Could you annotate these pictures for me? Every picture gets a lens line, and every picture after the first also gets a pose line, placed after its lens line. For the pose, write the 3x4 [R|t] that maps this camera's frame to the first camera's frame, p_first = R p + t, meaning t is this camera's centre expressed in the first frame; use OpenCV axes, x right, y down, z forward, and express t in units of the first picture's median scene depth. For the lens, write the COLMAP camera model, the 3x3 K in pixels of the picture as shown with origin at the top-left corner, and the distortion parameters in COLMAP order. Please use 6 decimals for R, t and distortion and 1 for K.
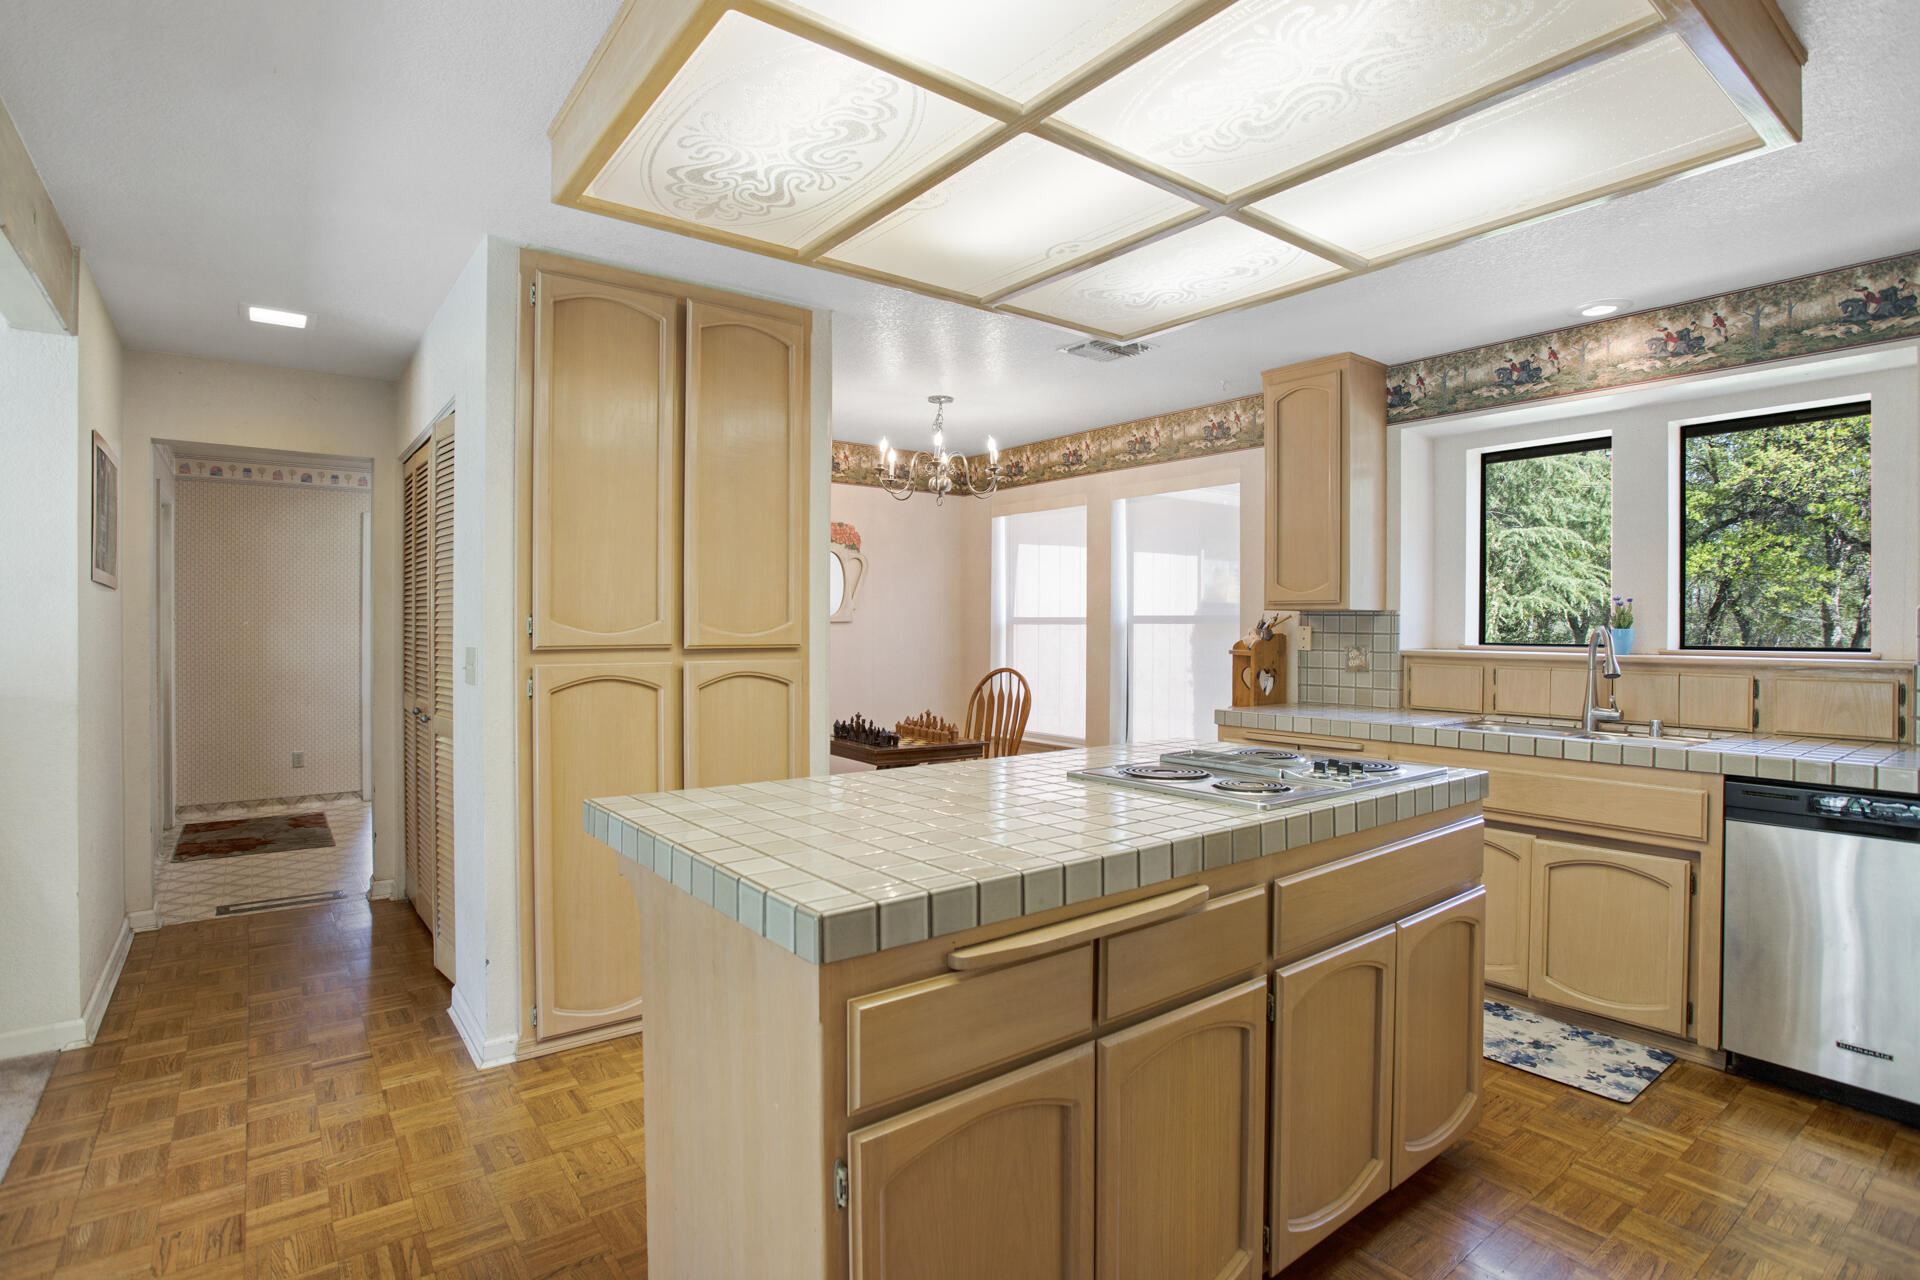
lens RADIAL K [[938.2, 0, 967.7], [0, 938.2, 634.0], [0, 0, 1]] dist [-0.035292, 0.003958]
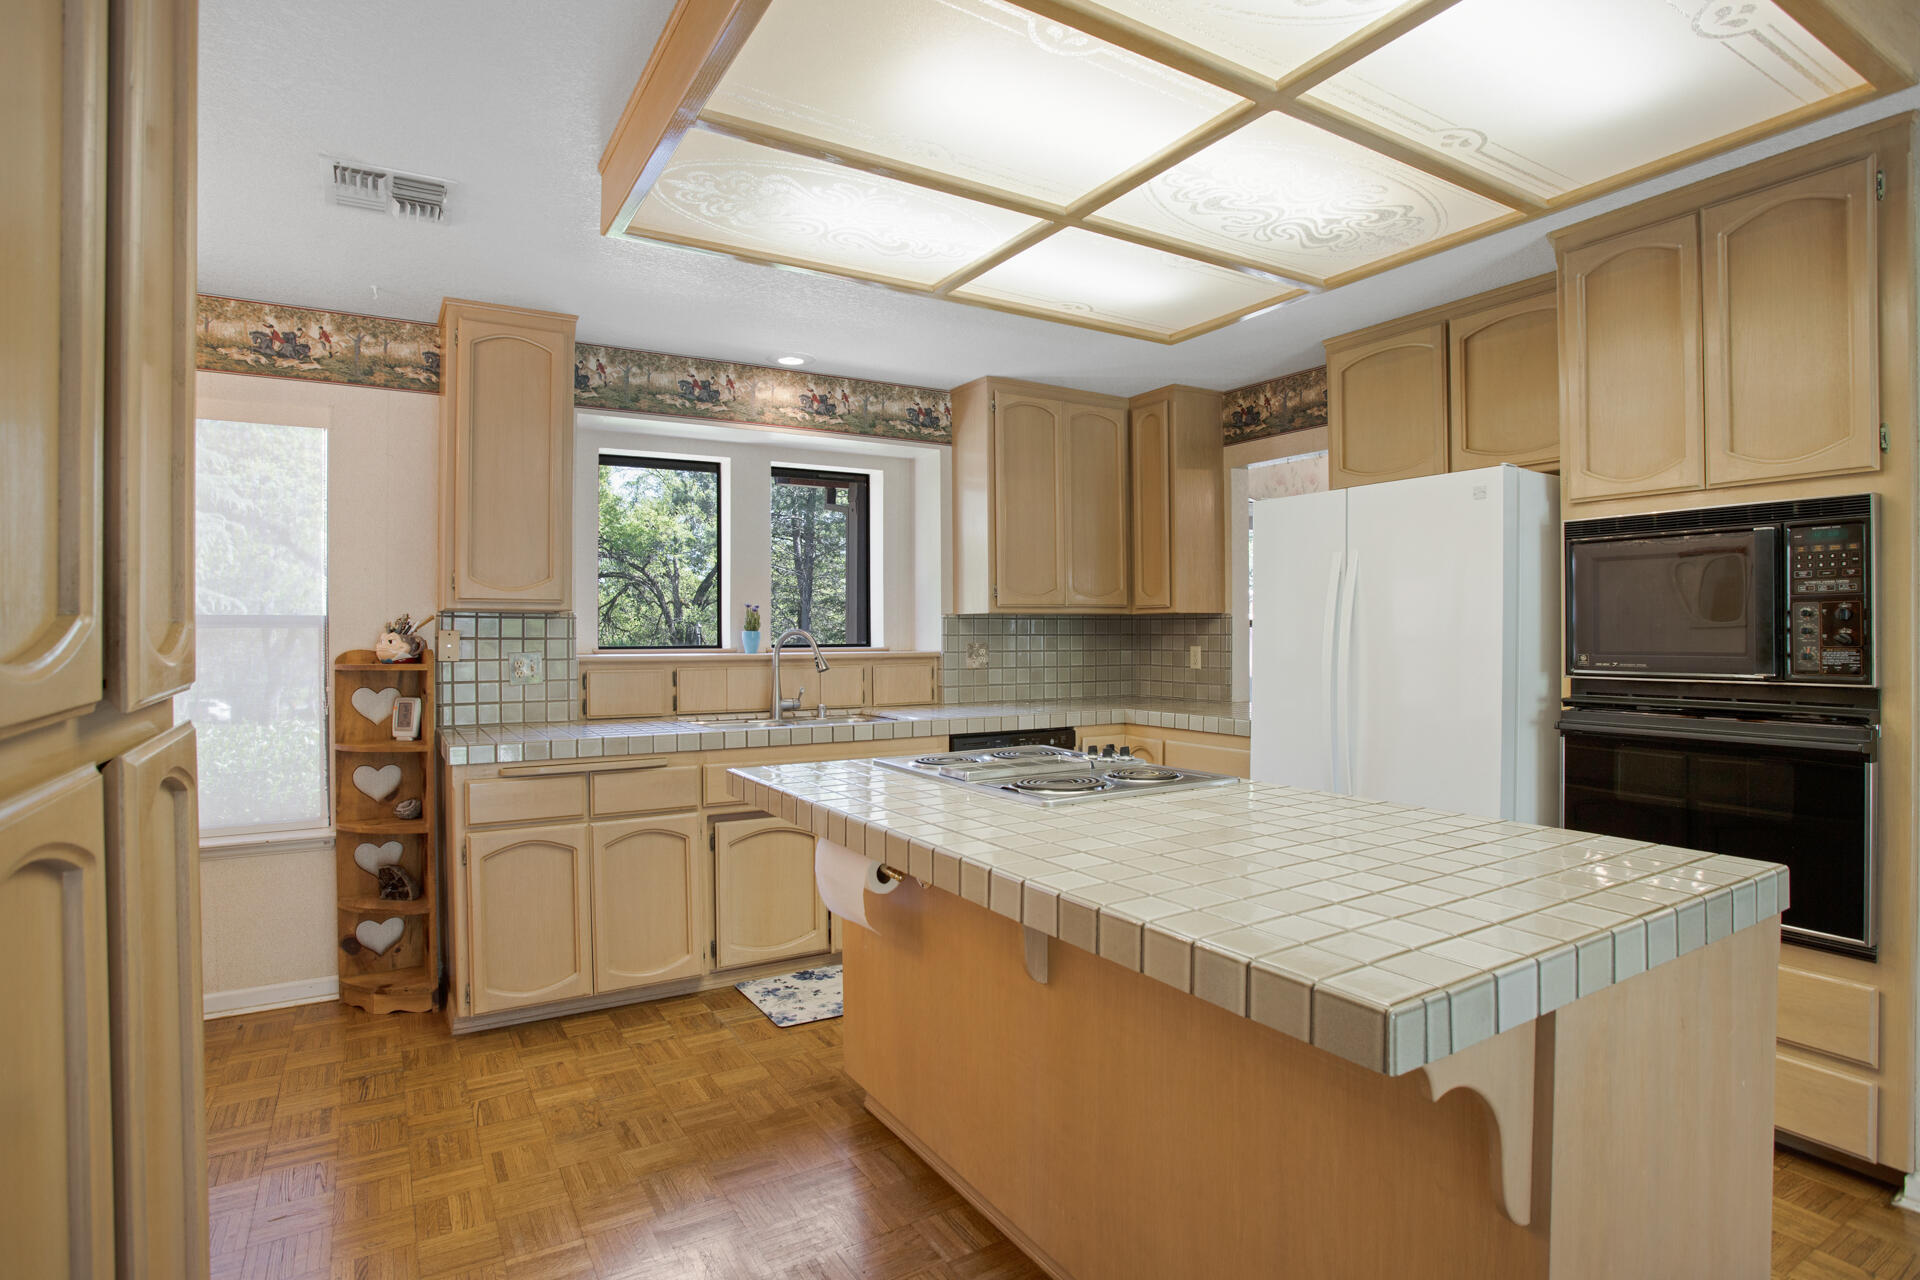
lens RADIAL K [[938.2, 0, 970.0], [0, 938.2, 628.2], [0, 0, 1]] dist [-0.035292, 0.003958]
pose [[0.147669, -0.003335, 0.989031, -0.415770], [0.014557, 0.999893, 0.001198, -0.006003], [-0.988930, 0.014221, 0.147702, 0.533323]]
